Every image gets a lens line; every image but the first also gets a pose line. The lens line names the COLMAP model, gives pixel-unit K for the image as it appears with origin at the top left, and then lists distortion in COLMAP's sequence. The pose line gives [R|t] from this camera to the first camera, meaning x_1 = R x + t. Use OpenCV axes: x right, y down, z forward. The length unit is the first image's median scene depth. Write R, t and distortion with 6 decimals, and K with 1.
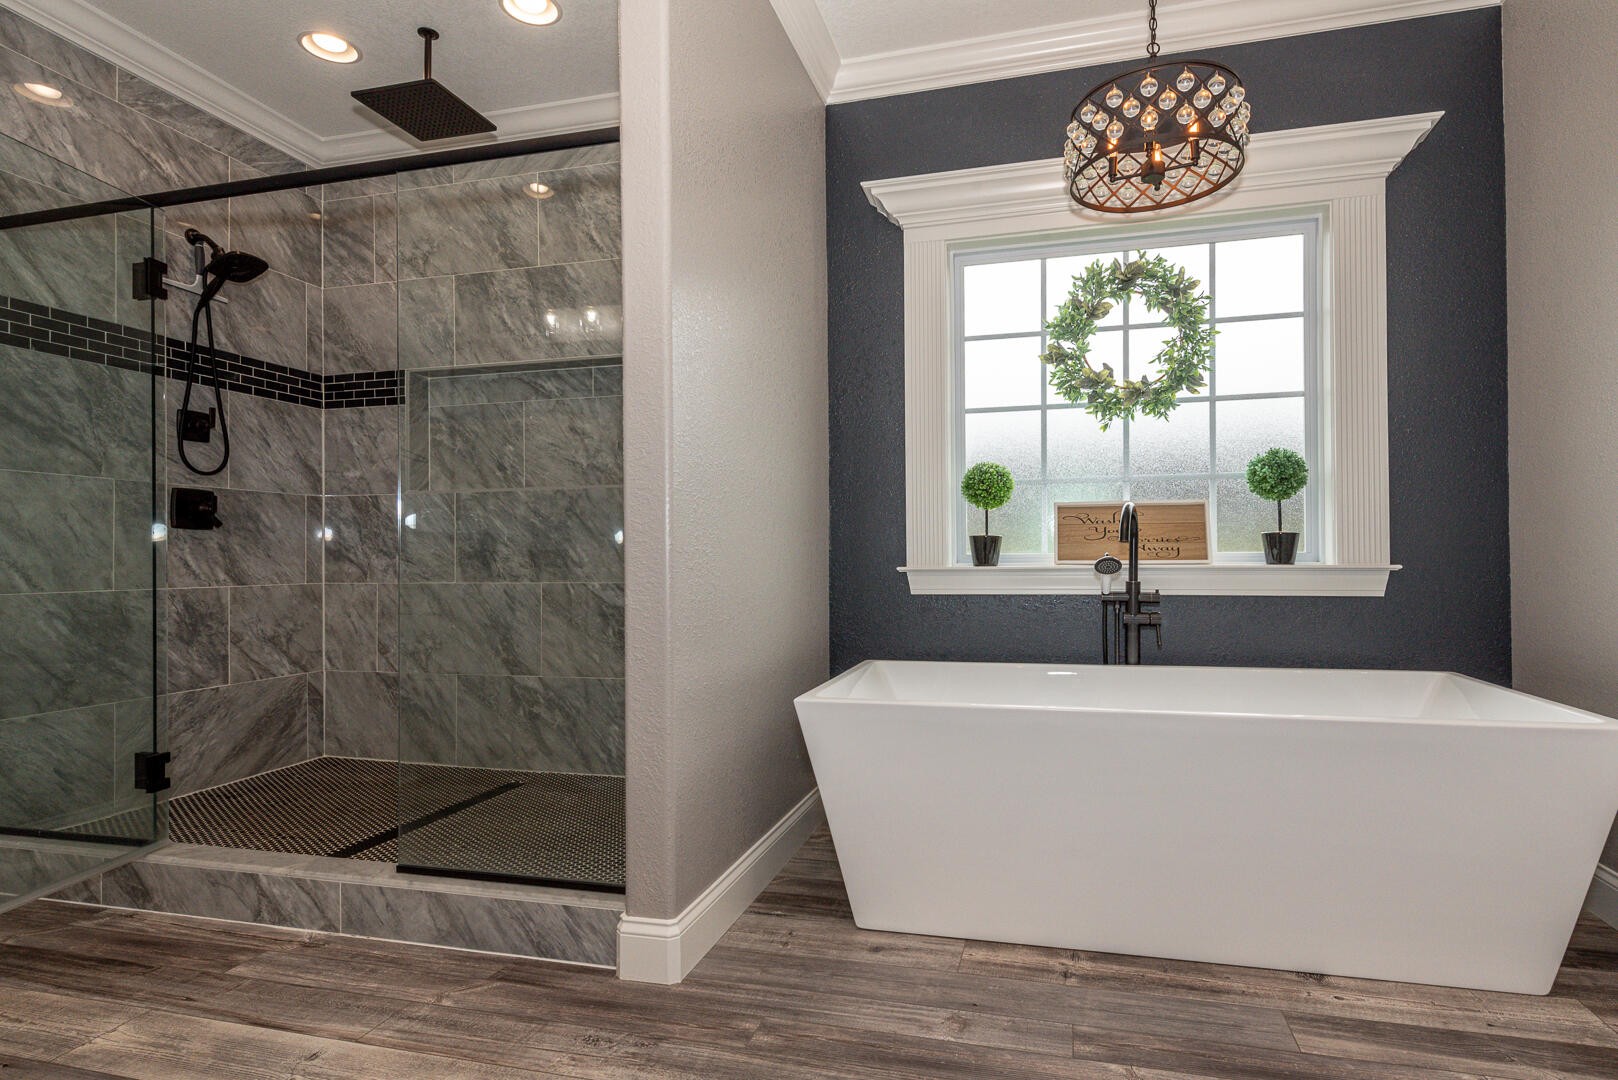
lens RADIAL K [[794.1, 0, 808.0], [0, 794.1, 558.5], [0, 0, 1]] dist [0.004504, 0.000044]
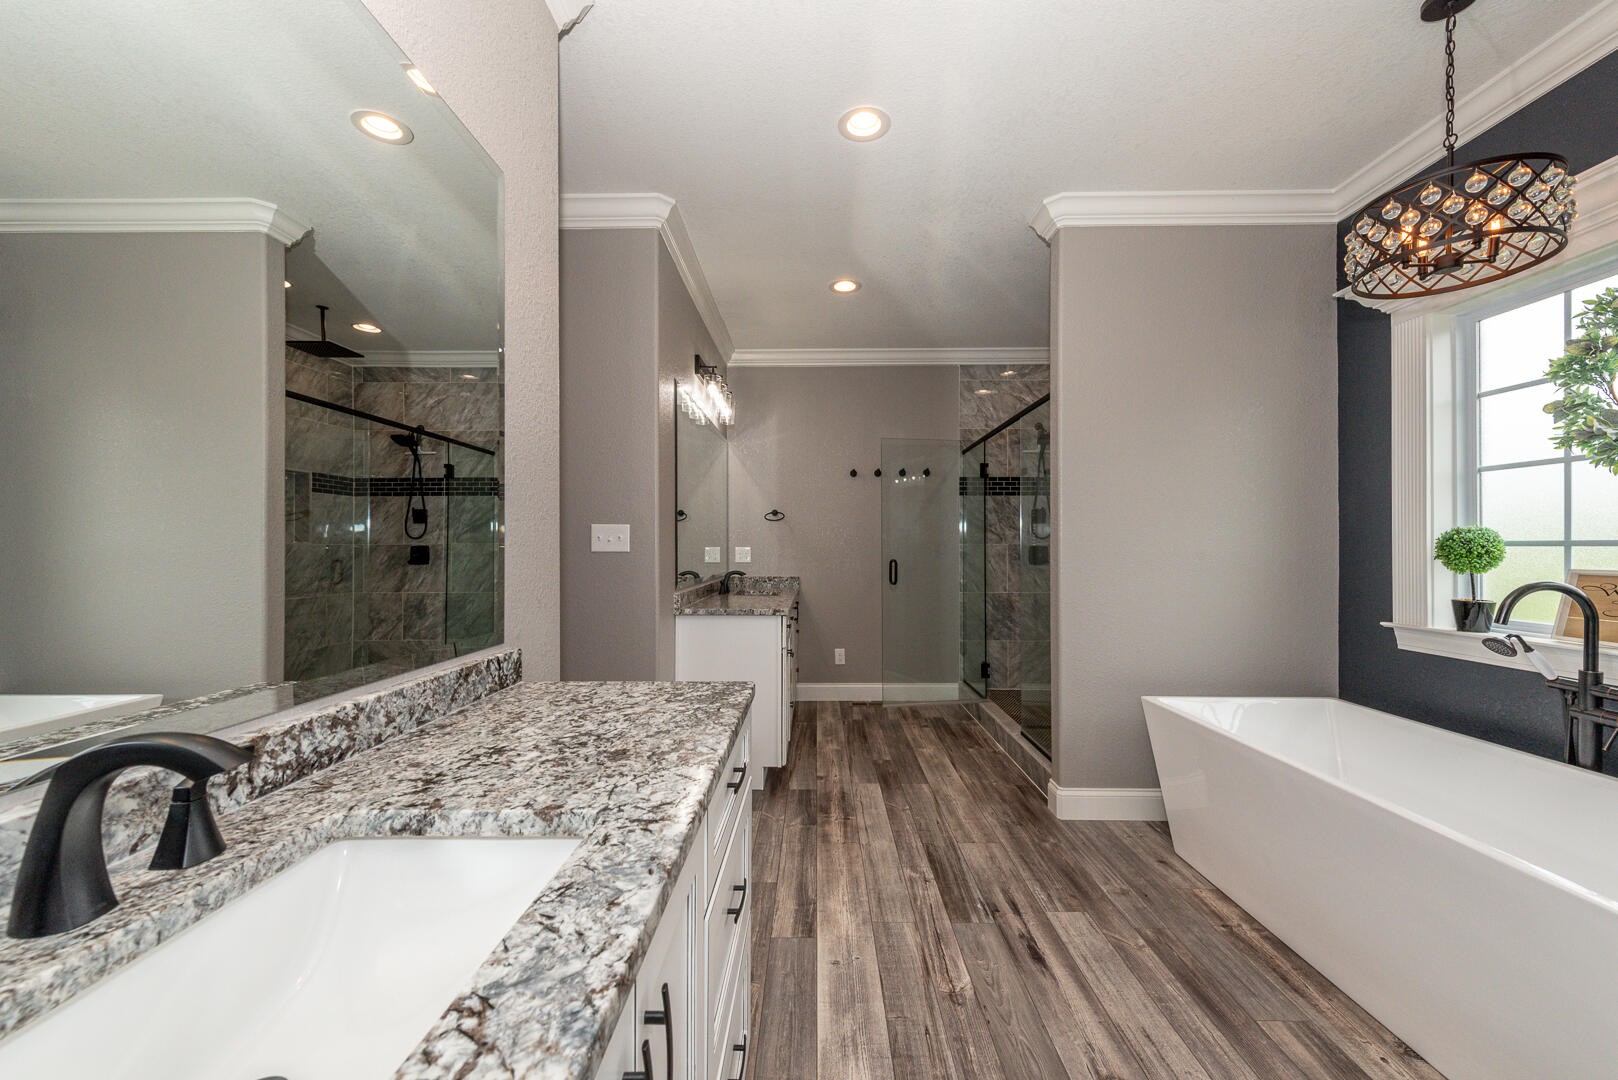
lens RADIAL K [[648.1, 0, 810.2], [0, 648.1, 543.7], [0, 0, 1]] dist [0.008743, -0.000268]
pose [[0.234660, -0.000696, -0.972077, 0.836896], [0.006235, 0.999980, 0.000789, -0.108037], [0.972057, -0.006246, 0.234660, 0.005292]]
